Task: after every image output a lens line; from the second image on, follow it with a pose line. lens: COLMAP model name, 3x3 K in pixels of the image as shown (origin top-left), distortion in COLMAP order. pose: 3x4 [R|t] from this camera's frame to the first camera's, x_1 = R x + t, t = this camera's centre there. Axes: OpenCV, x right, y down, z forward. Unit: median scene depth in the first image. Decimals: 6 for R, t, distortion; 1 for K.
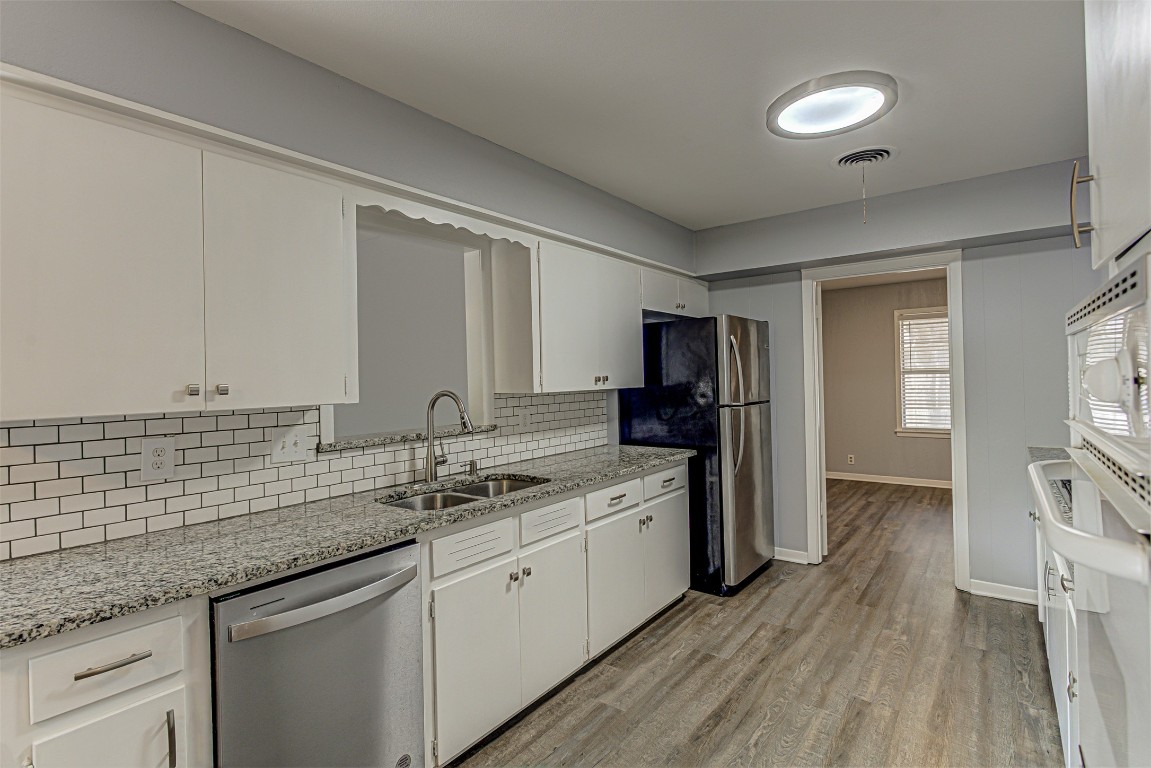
lens RADIAL K [[558.5, 0, 566.6], [0, 558.5, 378.2], [0, 0, 1]] dist [-0.005797, 0.000114]
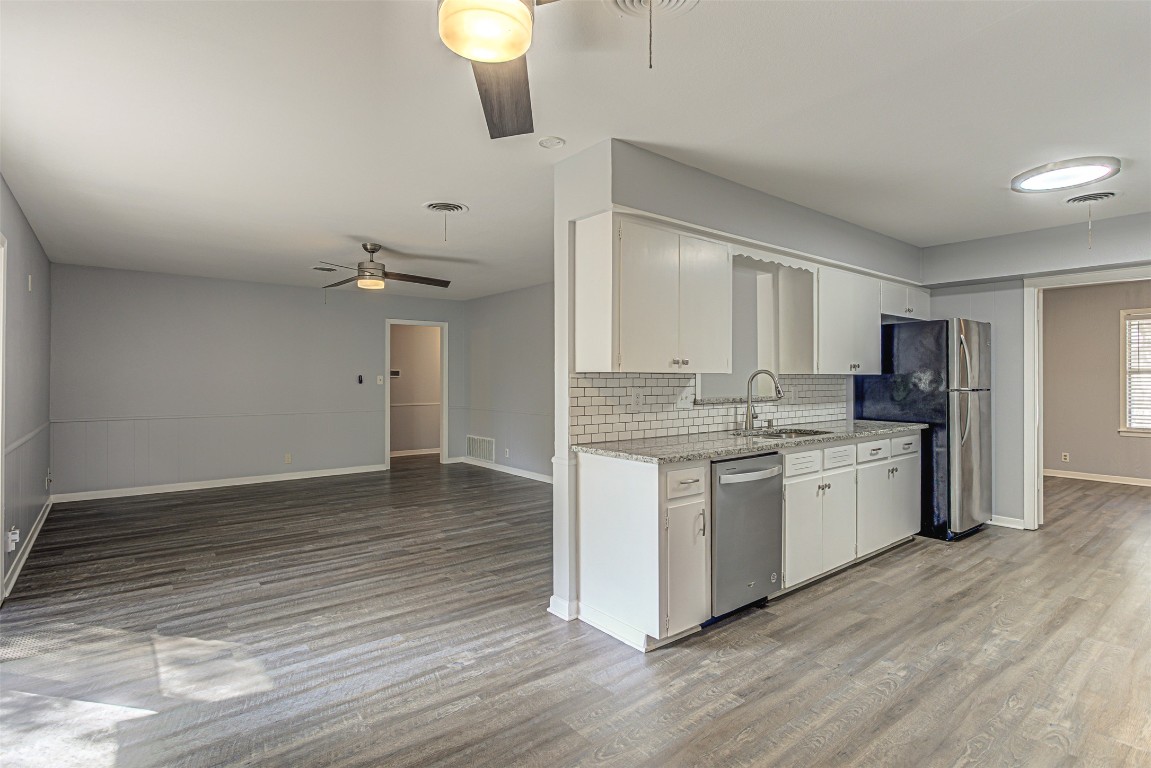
lens RADIAL K [[575.8, 0, 575.0], [0, 575.8, 376.5], [0, 0, 1]] dist [0.001617, 0.001348]
pose [[0.973628, 0.023723, -0.226905, -0.335980], [-0.023463, 0.999717, 0.003841, 0.043689], [0.226932, 0.001584, 0.973909, -0.609005]]
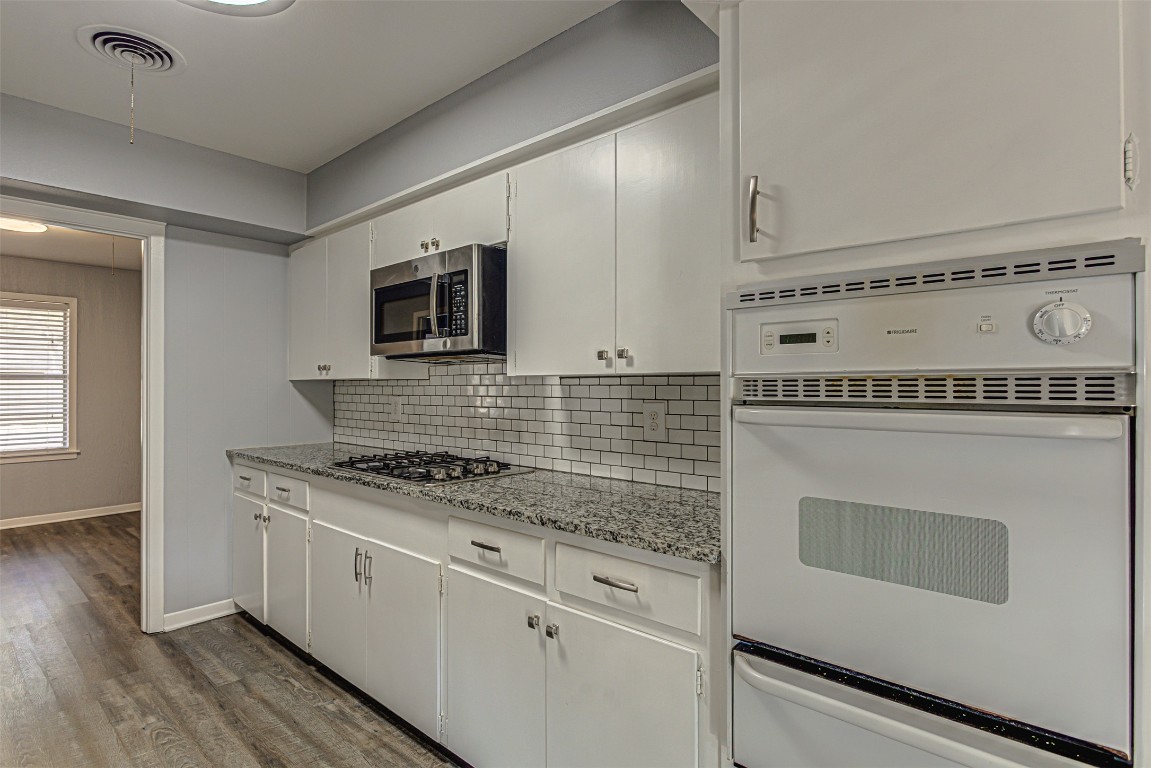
lens RADIAL K [[568.5, 0, 575.5], [0, 568.5, 384.0], [0, 0, 1]] dist [-0.008759, 0.000164]
pose [[0.053765, 0.026306, 0.998207, -0.133063], [-0.002337, 0.999654, -0.026218, 0.043399], [-0.998551, -0.000923, 0.053808, 0.434849]]
